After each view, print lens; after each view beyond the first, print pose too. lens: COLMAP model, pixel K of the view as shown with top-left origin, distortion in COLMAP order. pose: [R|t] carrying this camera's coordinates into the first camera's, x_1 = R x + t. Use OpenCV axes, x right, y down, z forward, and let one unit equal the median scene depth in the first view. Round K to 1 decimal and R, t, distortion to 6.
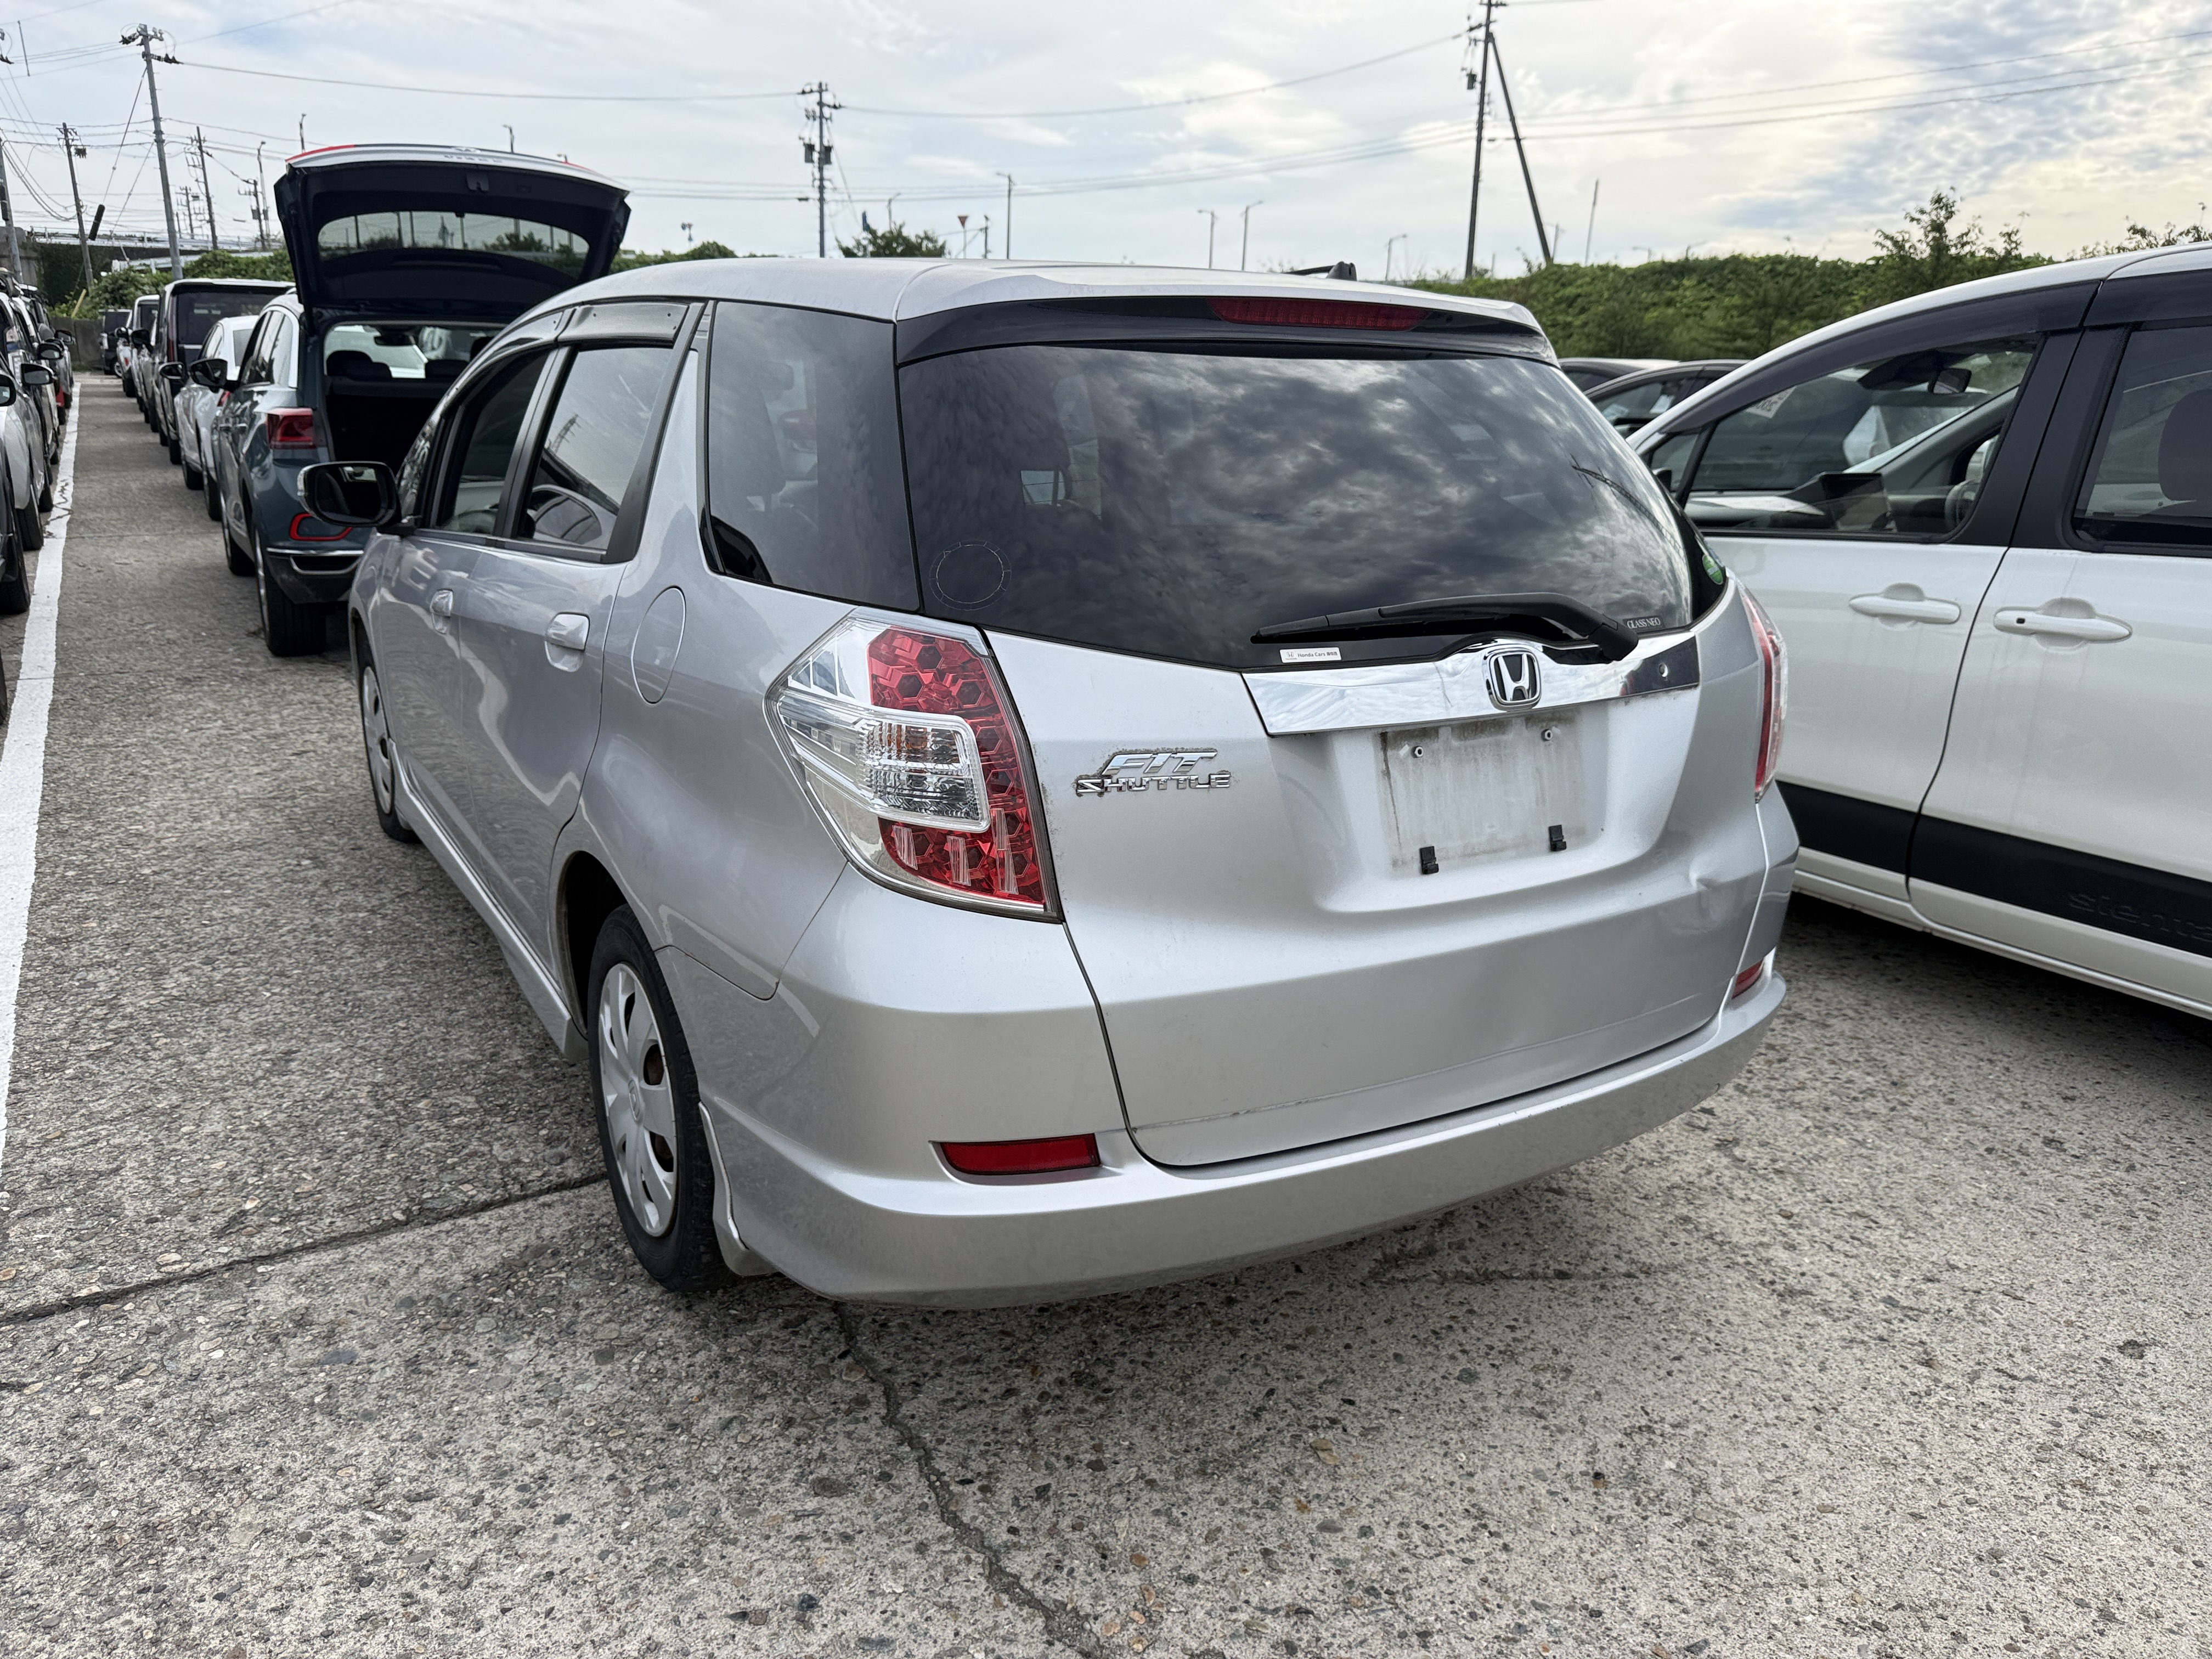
lens RADIAL K [[1576.3, 0, 1098.0], [0, 1576.3, 833.7], [0, 0, 1]] dist [0.002057, -0.010015]
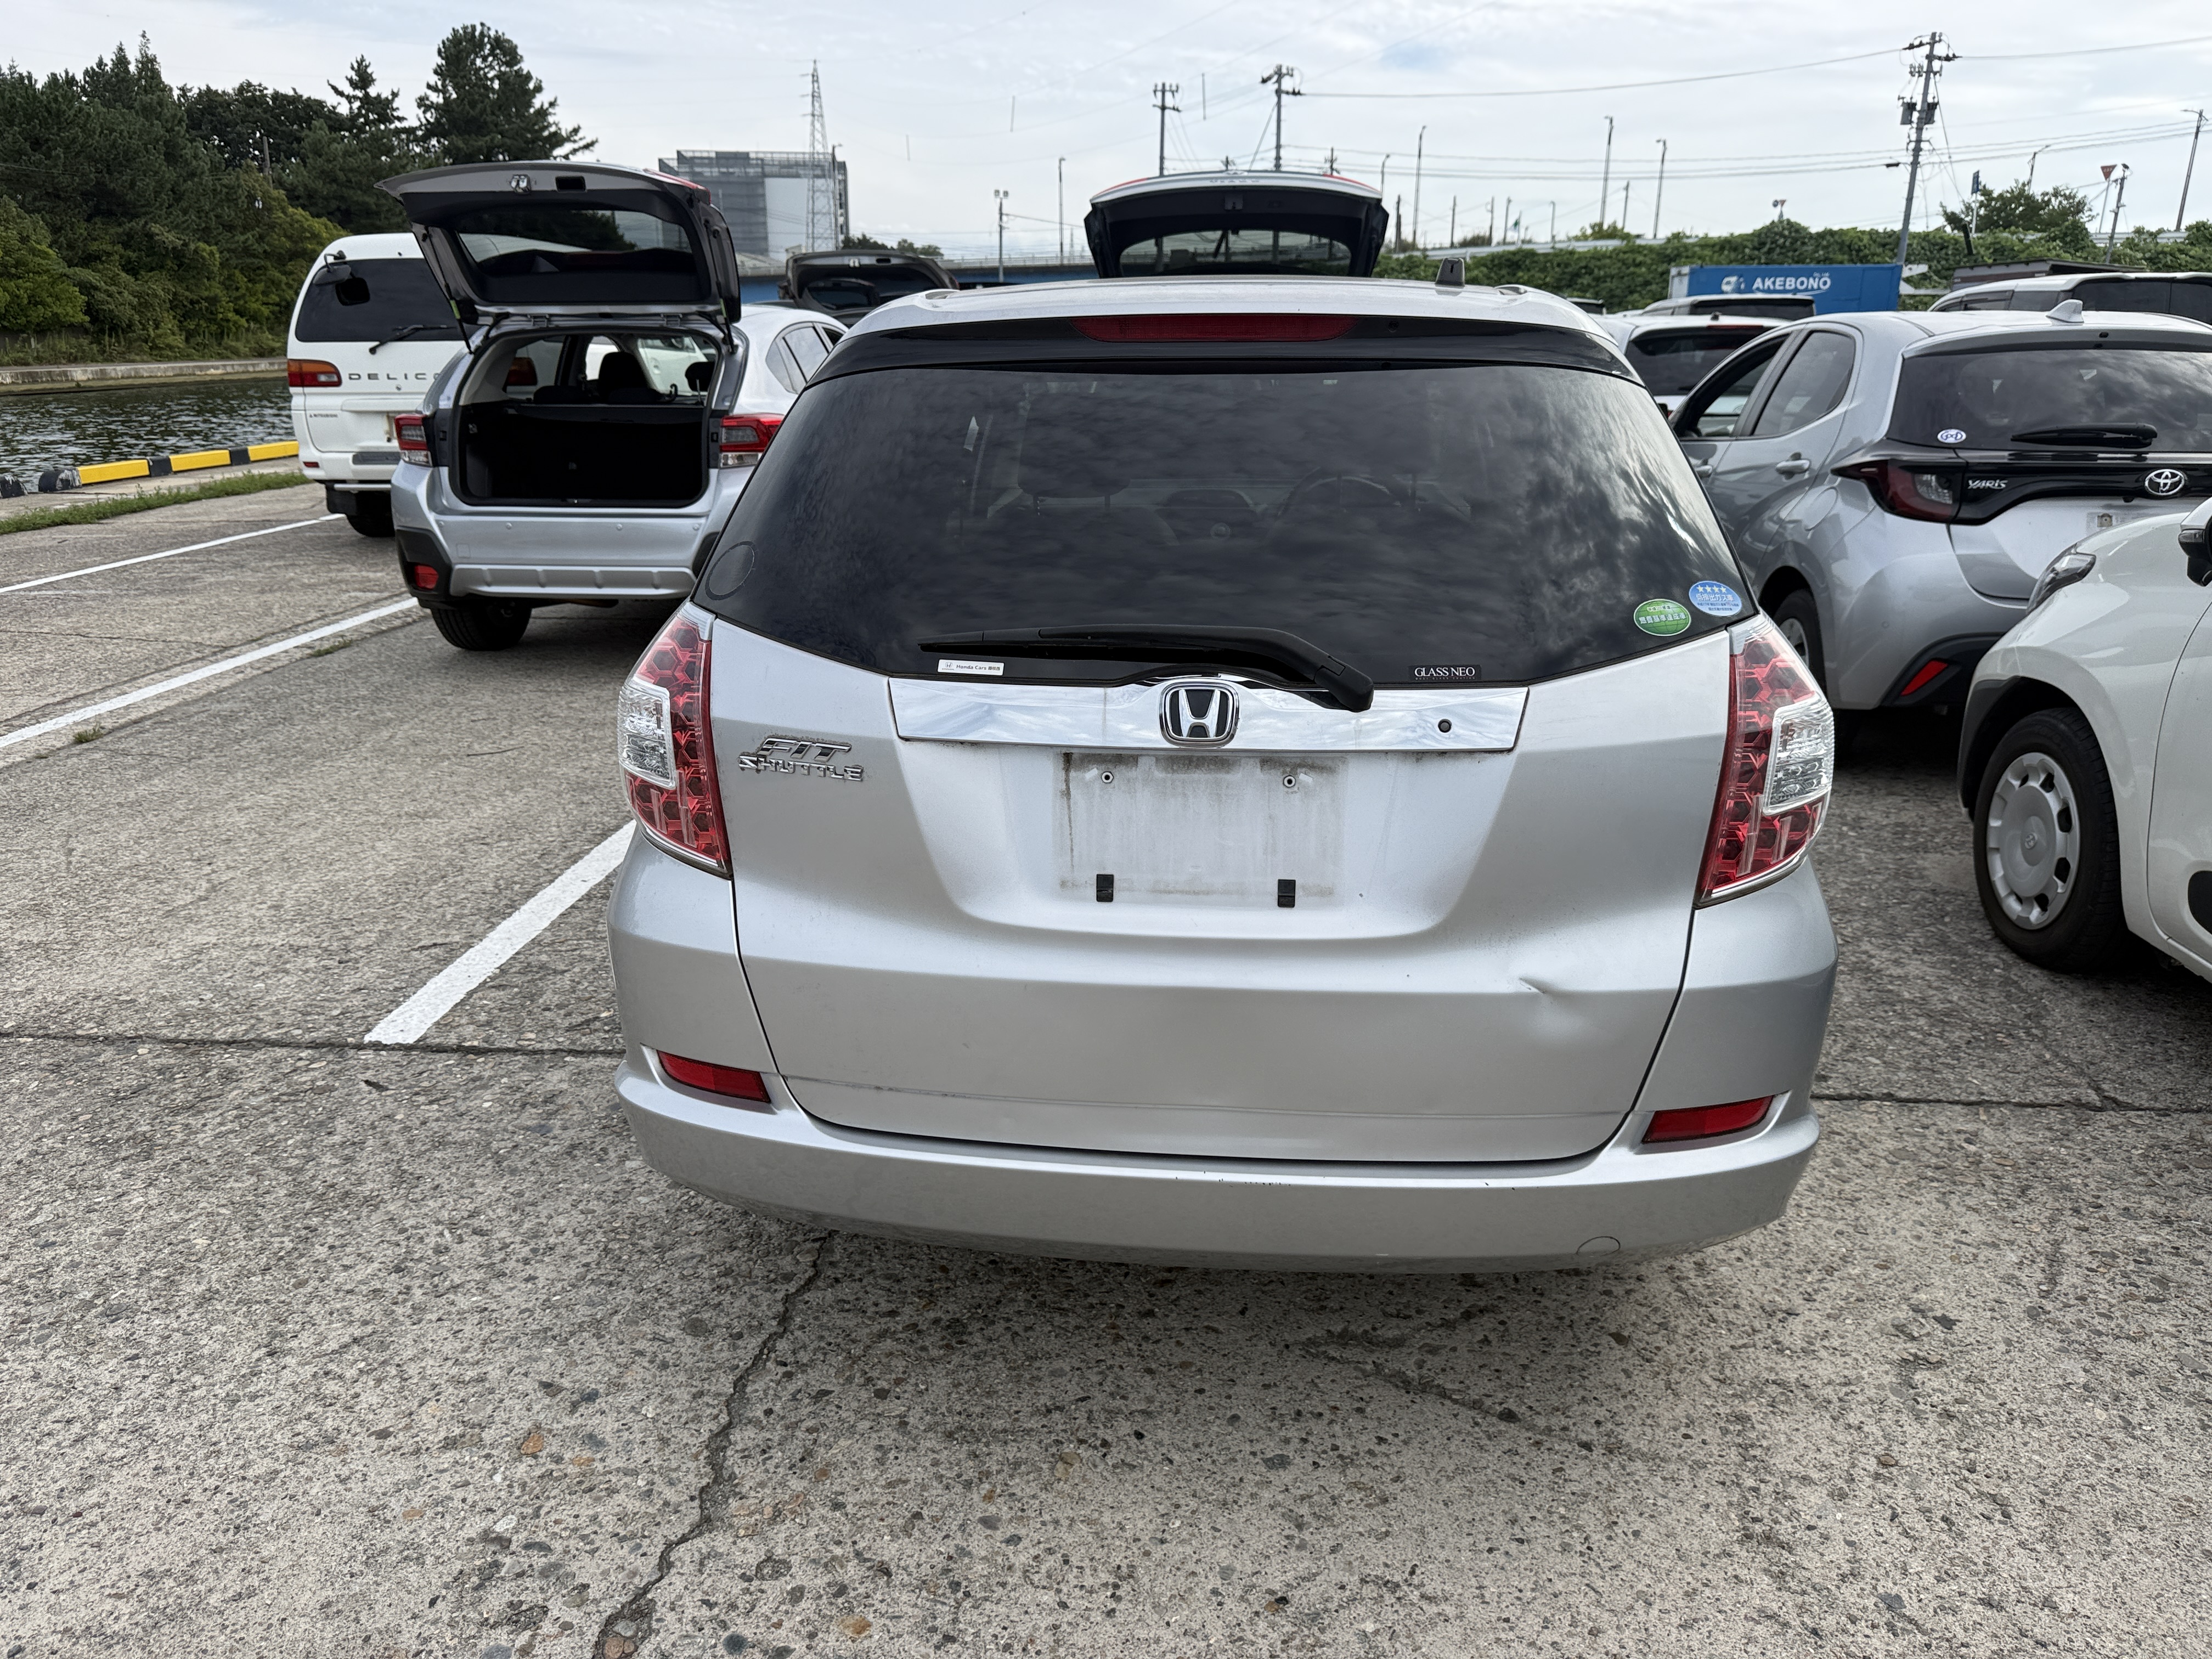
lens RADIAL K [[1576.3, 0, 1092.9], [0, 1576.3, 819.4], [0, 0, 1]] dist [0.002057, -0.010015]
pose [[0.804548, 0.143809, -0.576213, 0.675041], [-0.144018, 0.988523, 0.045625, -0.061298], [0.576161, 0.046277, 0.816025, 0.173181]]
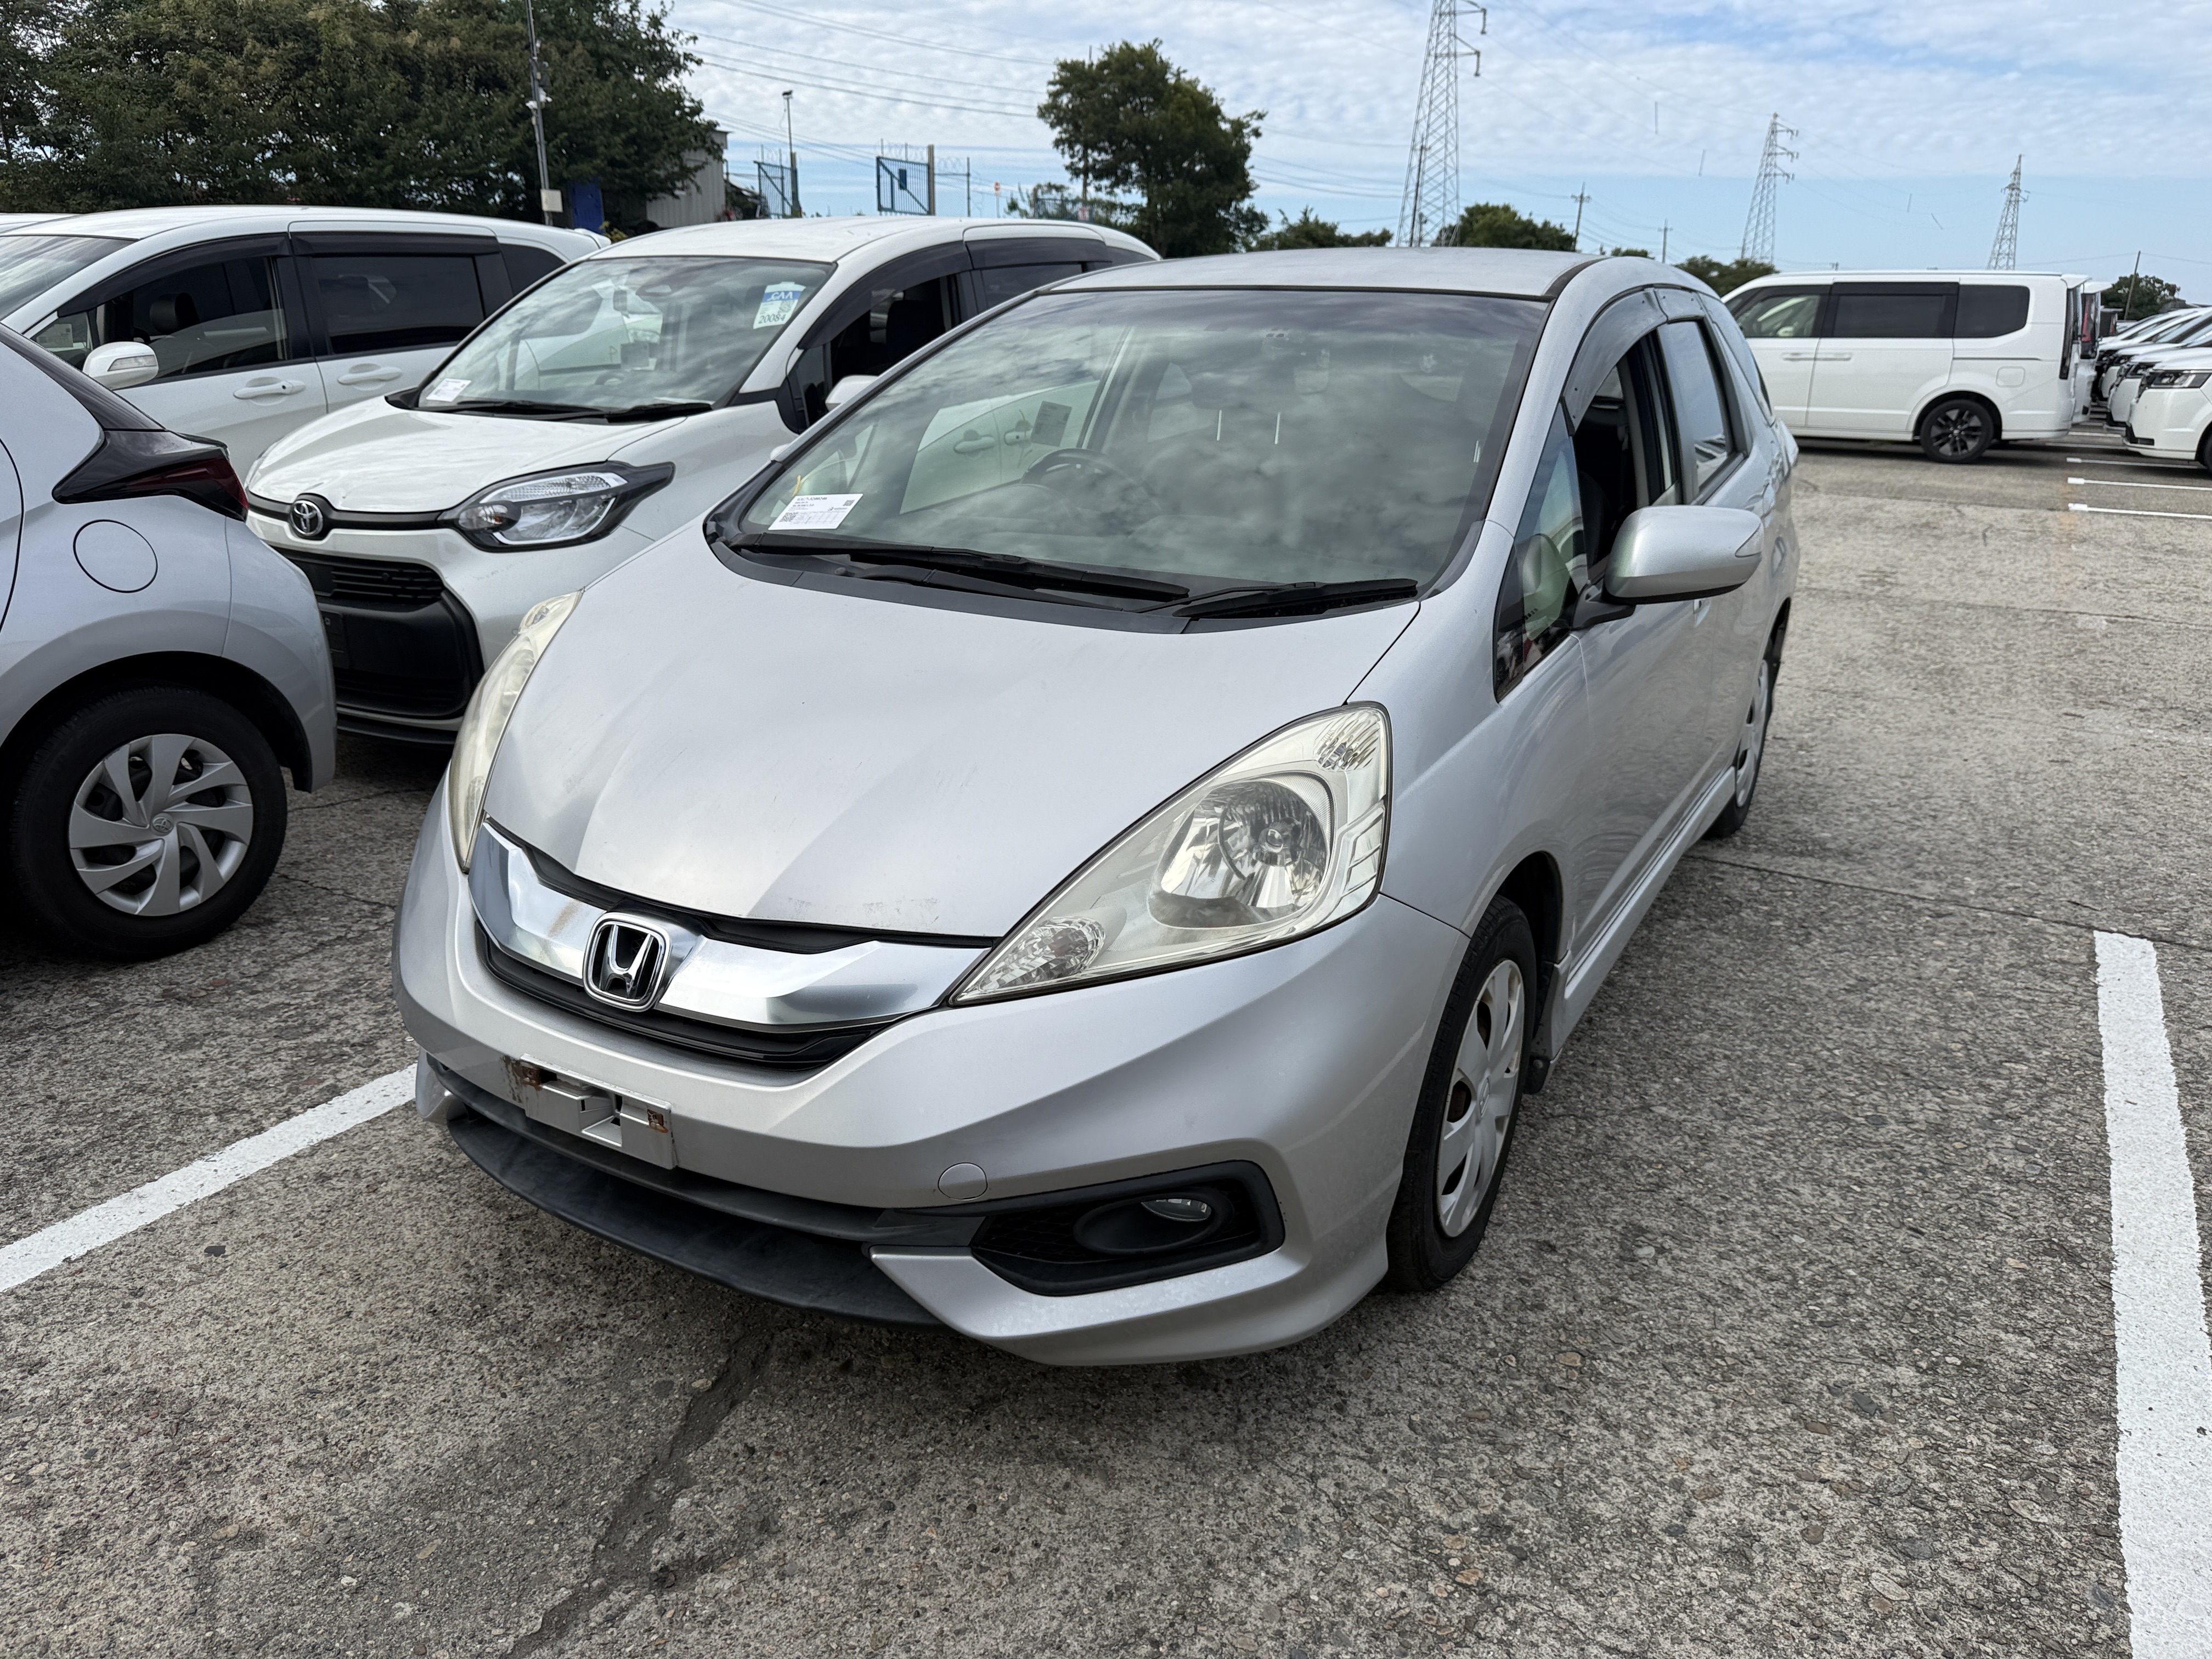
lens RADIAL K [[1576.3, 0, 1103.0], [0, 1576.3, 826.1], [0, 0, 1]] dist [0.002057, -0.010015]
pose [[-0.478422, -0.286064, 0.830229, -1.725952], [0.262595, 0.855582, 0.446121, -0.881322], [-0.837948, 0.431447, -0.334210, 2.649379]]
